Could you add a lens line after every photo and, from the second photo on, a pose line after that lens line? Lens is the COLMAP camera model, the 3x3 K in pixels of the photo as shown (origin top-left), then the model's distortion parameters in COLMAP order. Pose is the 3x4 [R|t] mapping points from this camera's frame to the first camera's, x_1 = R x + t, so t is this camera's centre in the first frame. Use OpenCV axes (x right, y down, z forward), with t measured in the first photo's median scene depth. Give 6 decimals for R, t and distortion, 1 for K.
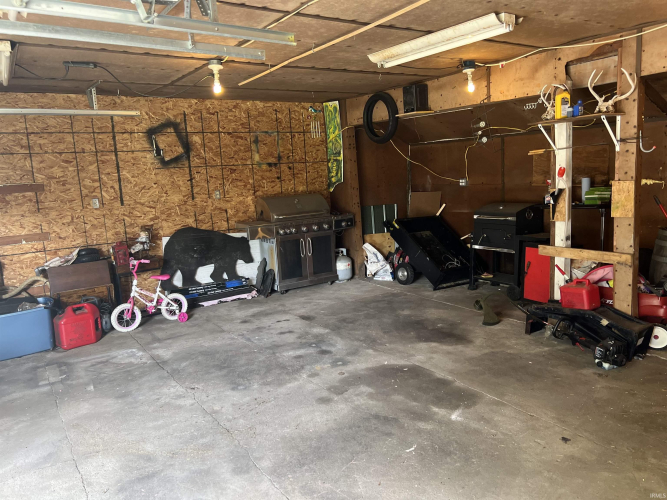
lens RADIAL K [[504.0, 0, 339.5], [0, 504.0, 248.9], [0, 0, 1]] dist [0.036165, -0.047195]
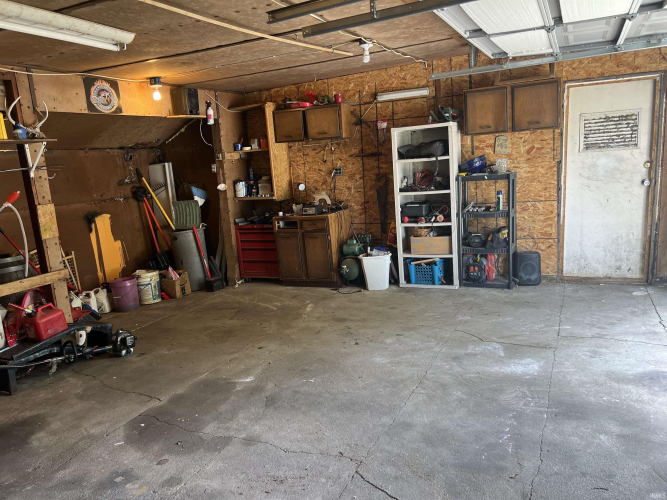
lens RADIAL K [[504.0, 0, 338.3], [0, 504.0, 252.3], [0, 0, 1]] dist [0.036165, -0.047195]
pose [[-0.508957, -0.060520, 0.858662, -0.730417], [0.234081, 0.950203, 0.205720, -0.120030], [-0.828353, 0.305699, -0.469446, 1.077561]]
